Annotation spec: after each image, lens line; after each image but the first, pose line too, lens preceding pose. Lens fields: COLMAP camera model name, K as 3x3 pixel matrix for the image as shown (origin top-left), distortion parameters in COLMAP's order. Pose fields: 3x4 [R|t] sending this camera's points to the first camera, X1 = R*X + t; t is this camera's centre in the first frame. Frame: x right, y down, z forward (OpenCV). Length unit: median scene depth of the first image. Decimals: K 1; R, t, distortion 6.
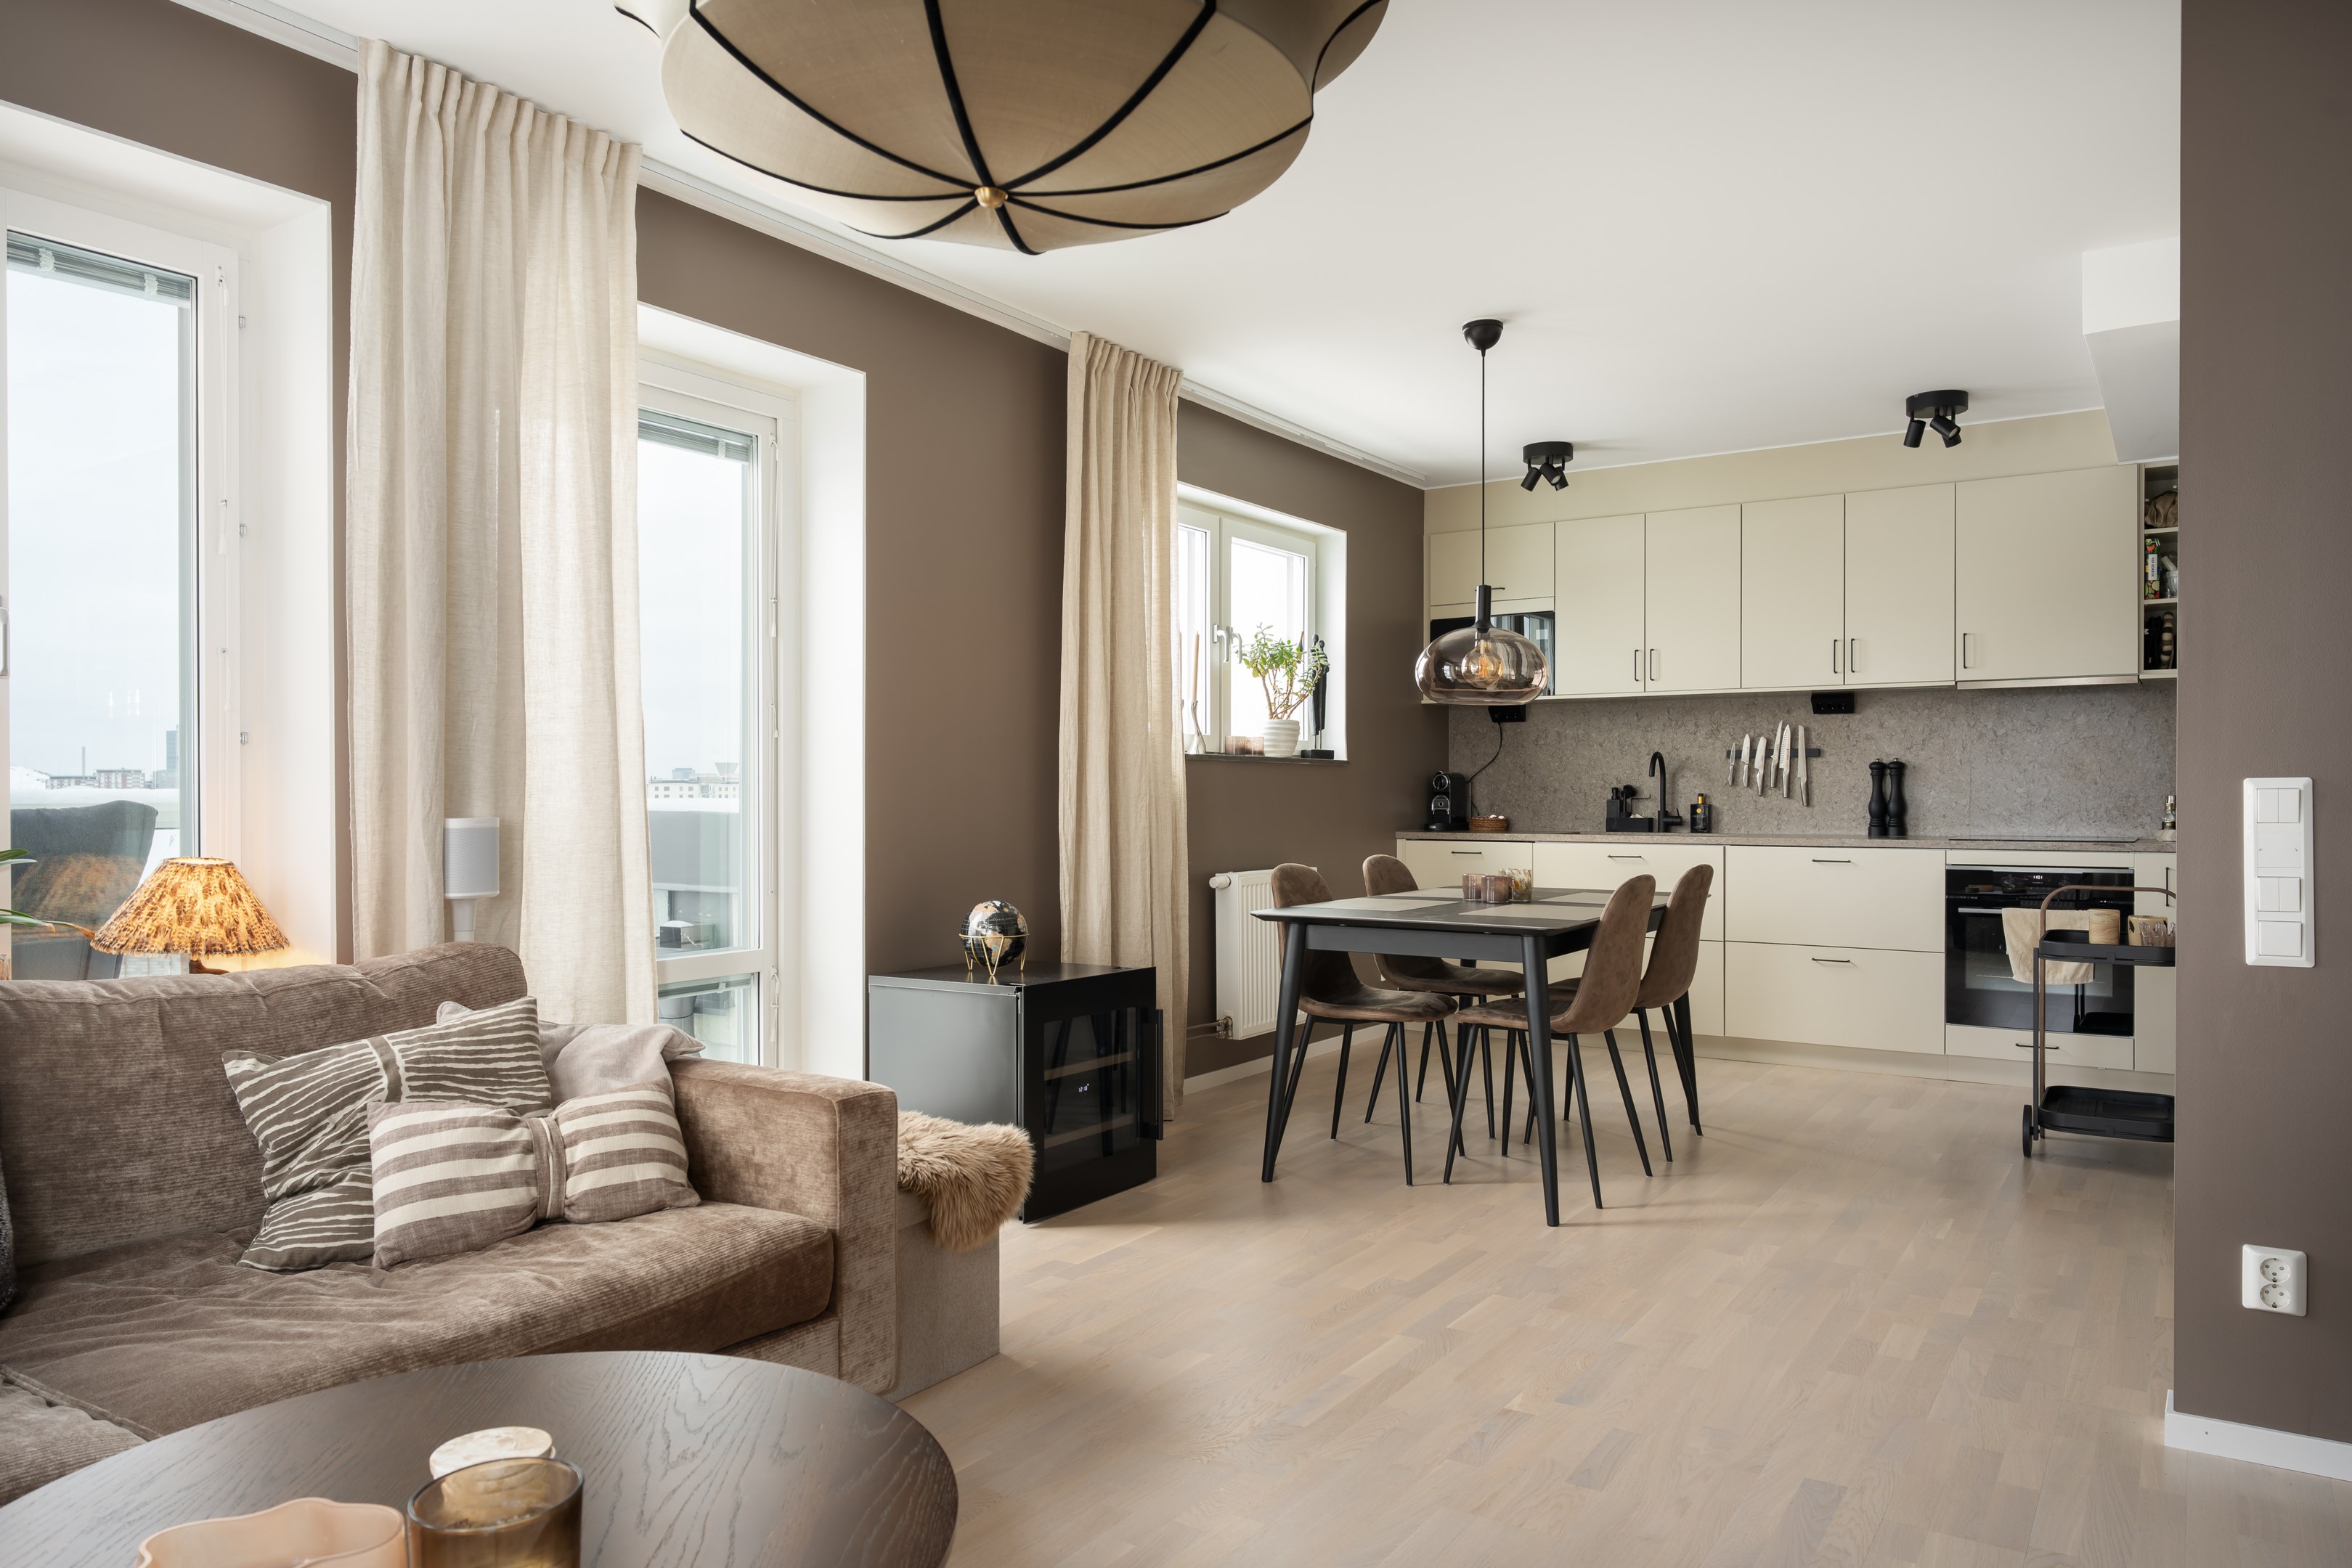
lens RADIAL K [[1575.8, 0, 1152.5], [0, 1575.8, 799.9], [0, 0, 1]] dist [0.009215, -0.002729]
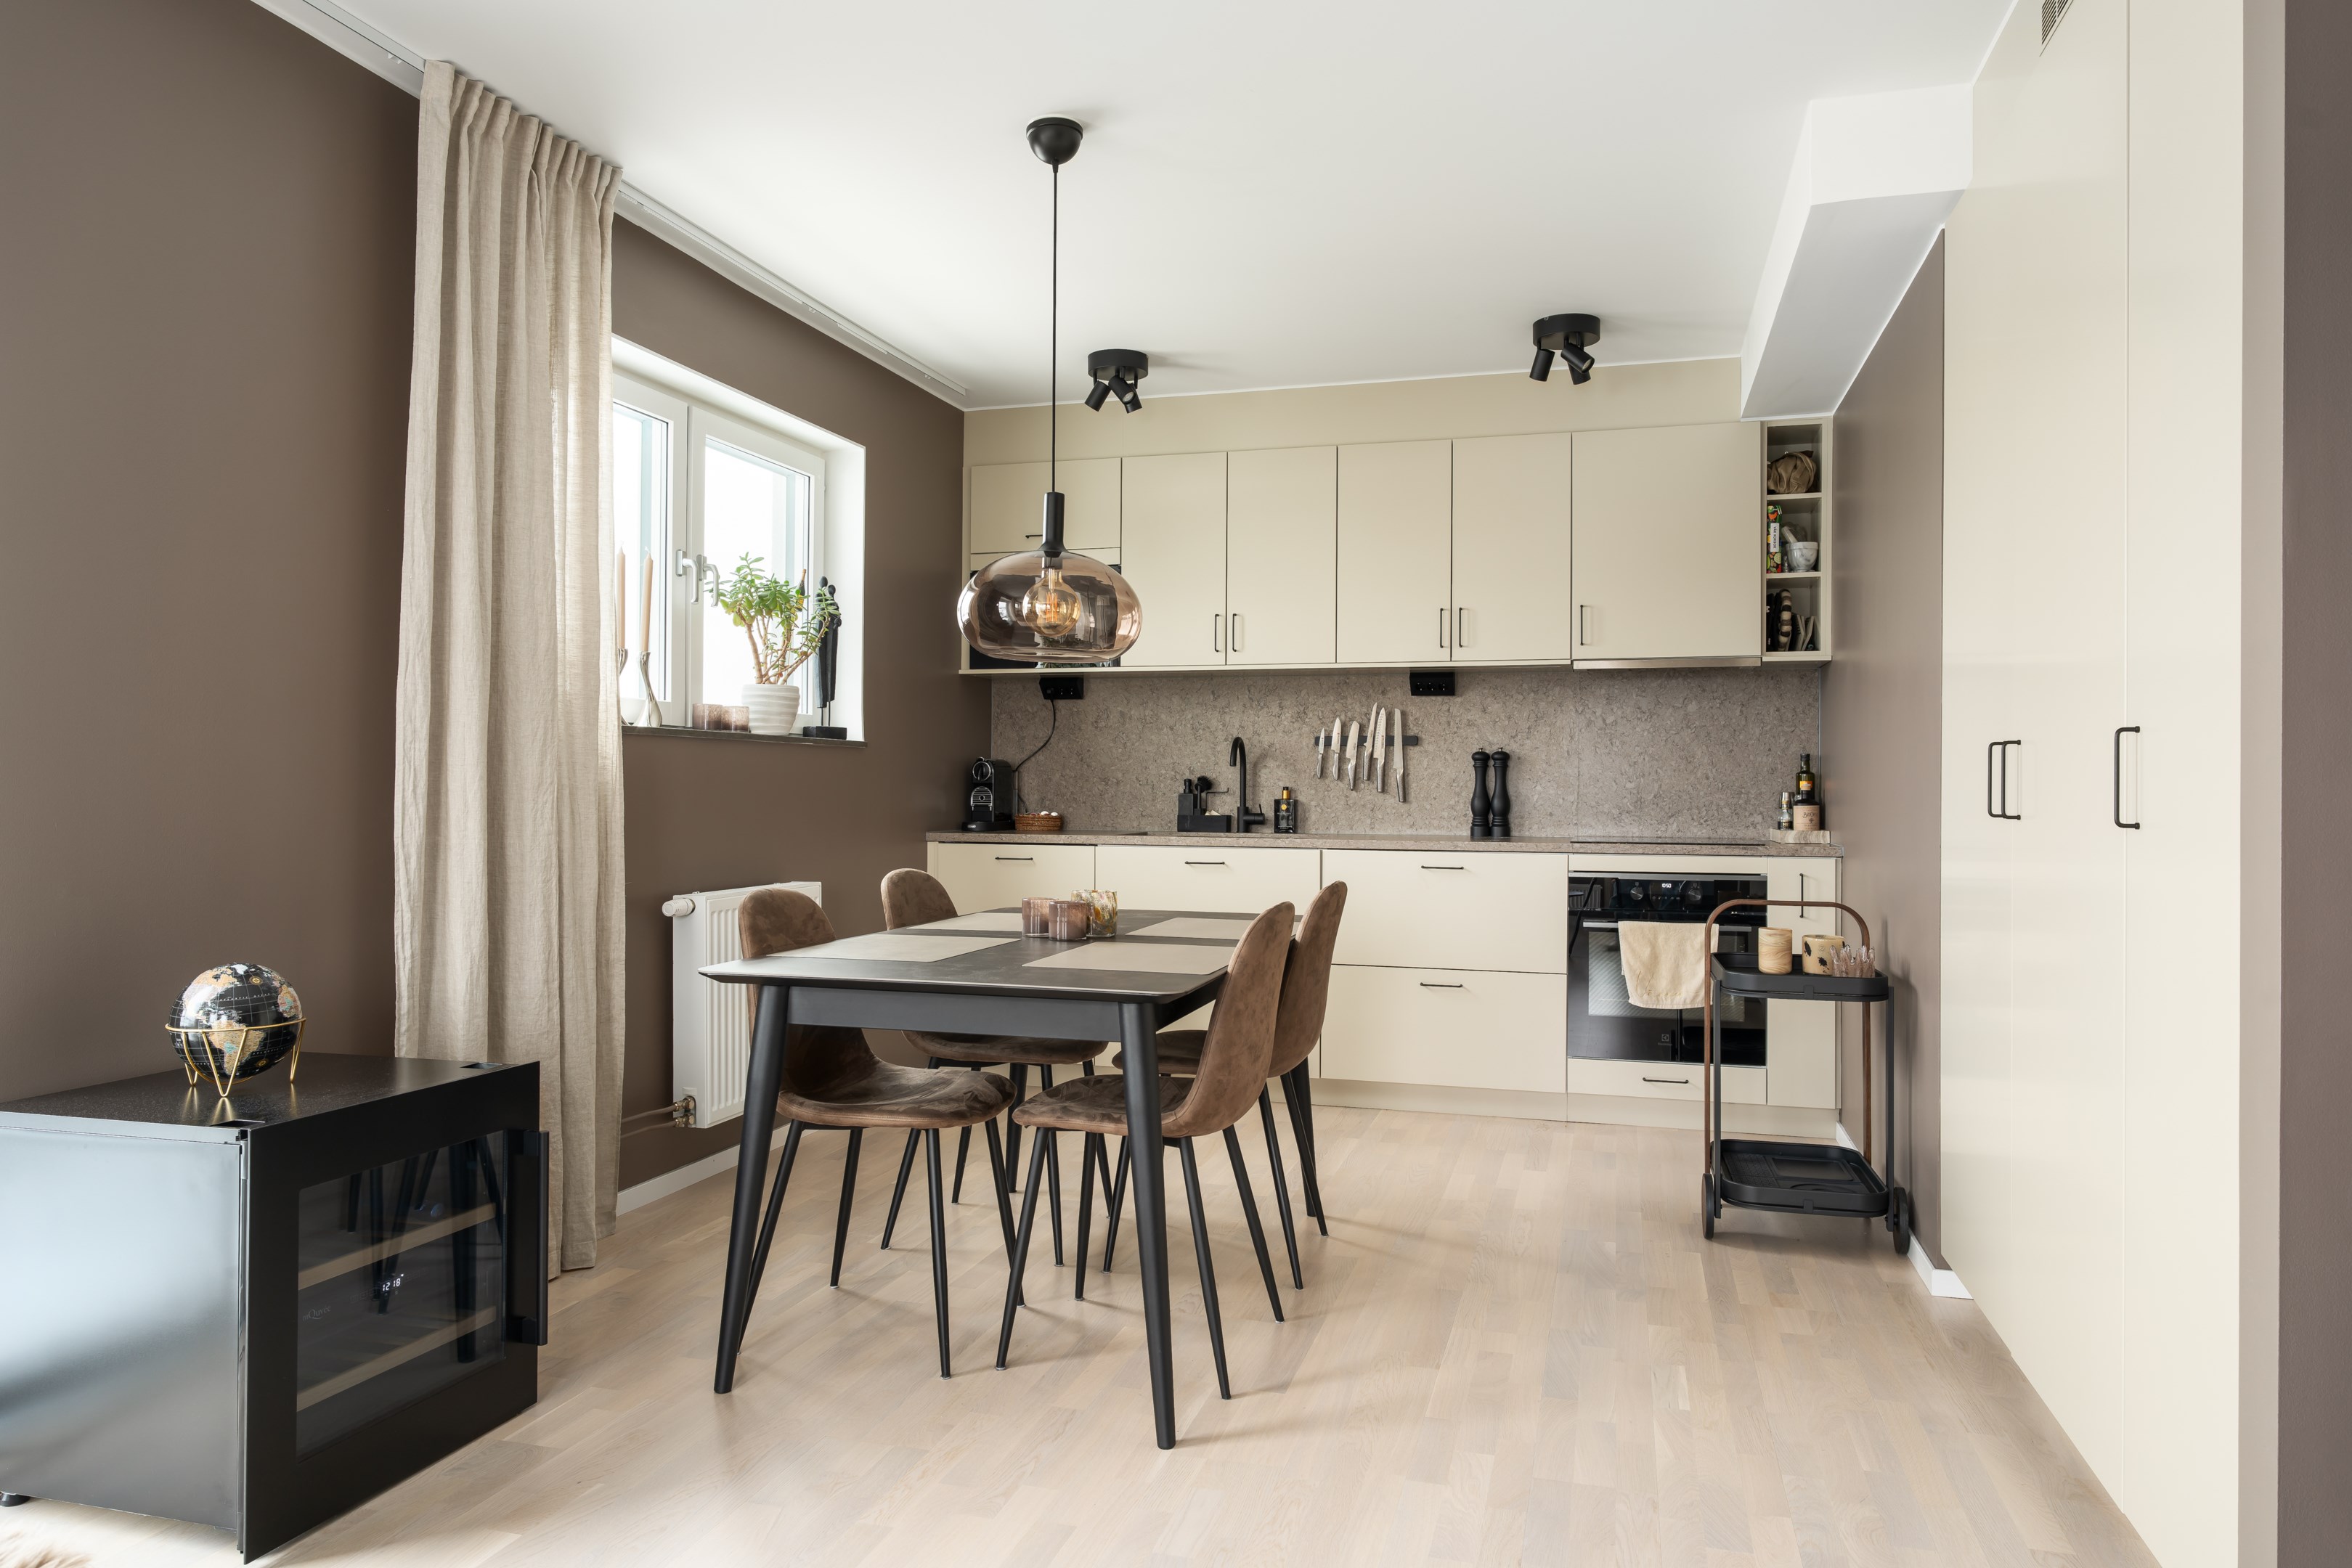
lens RADIAL K [[1420.4, 0, 1179.7], [0, 1420.4, 776.8], [0, 0, 1]] dist [0.002602, -0.003094]
pose [[0.945405, 0.007836, 0.325802, 0.050019], [-0.004800, 0.999937, -0.010121, -0.001557], [-0.325861, 0.008004, 0.945384, 0.338569]]
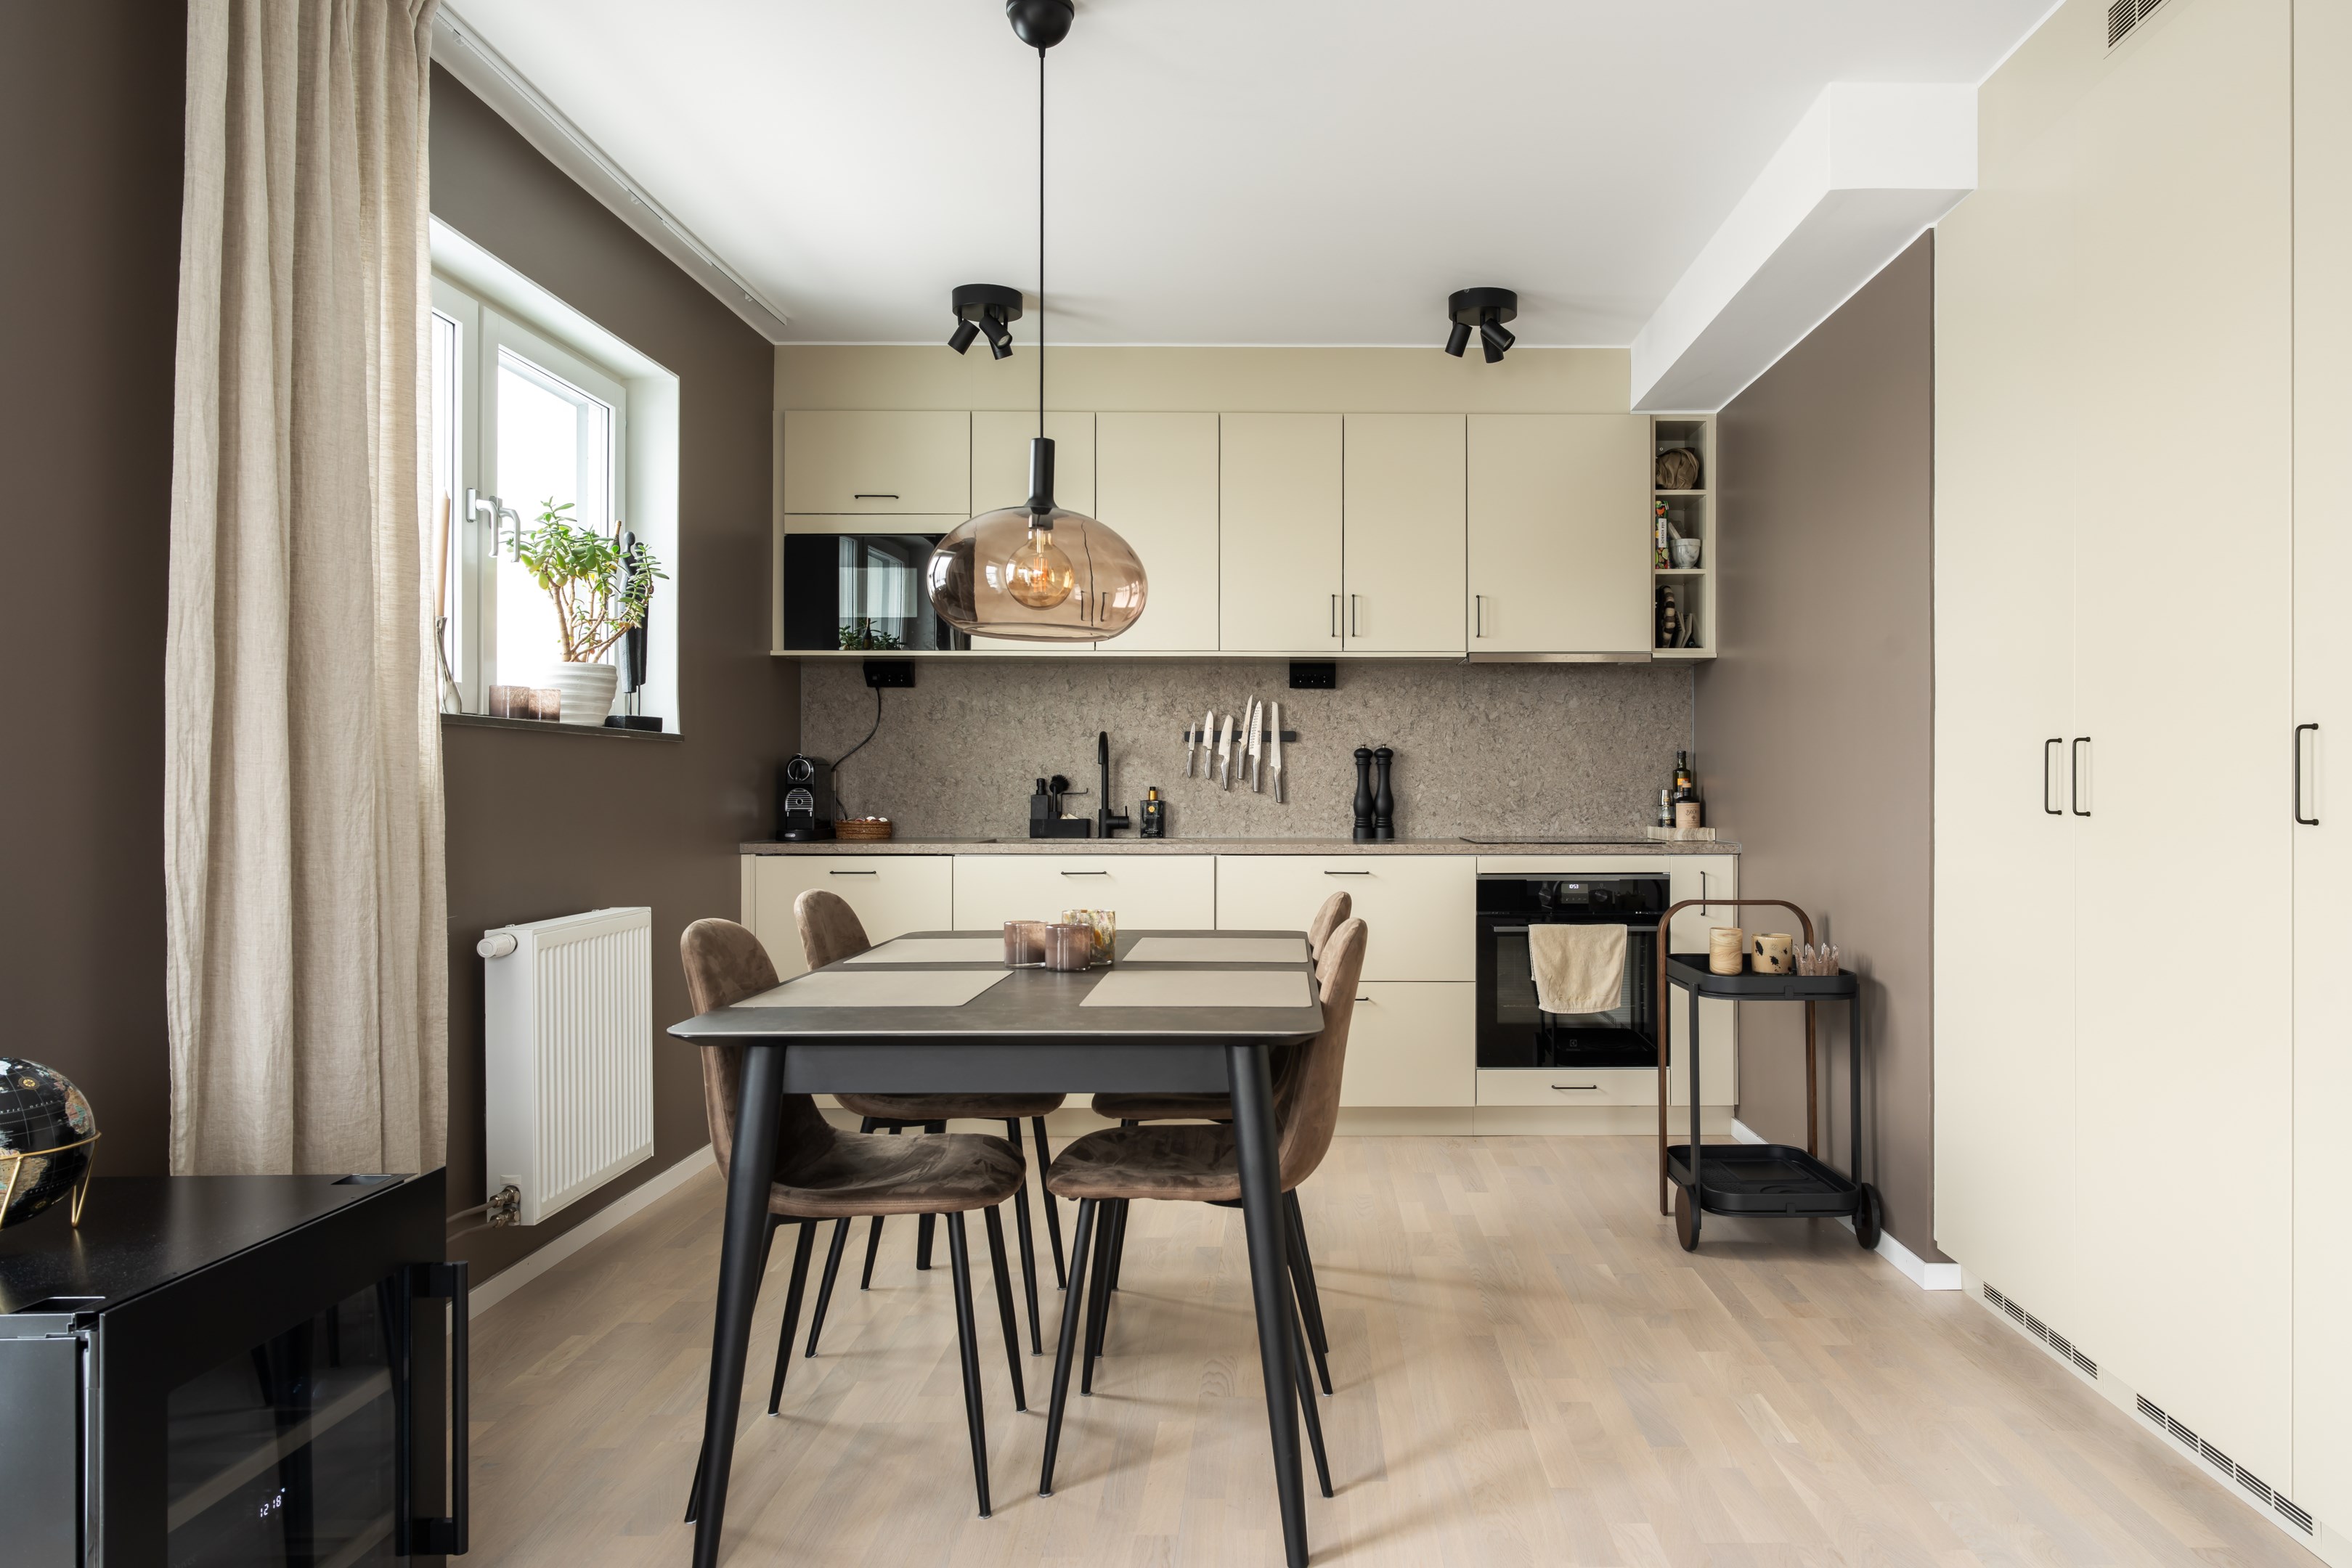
lens RADIAL K [[1472.9, 0, 1195.9], [0, 1472.9, 781.0], [0, 0, 1]] dist [-0.003231, 0.004685]
pose [[0.818330, 0.002774, 0.574742, -0.057035], [0.001376, 0.999976, -0.006786, -0.002236], [-0.574747, 0.006344, 0.818306, 0.459701]]
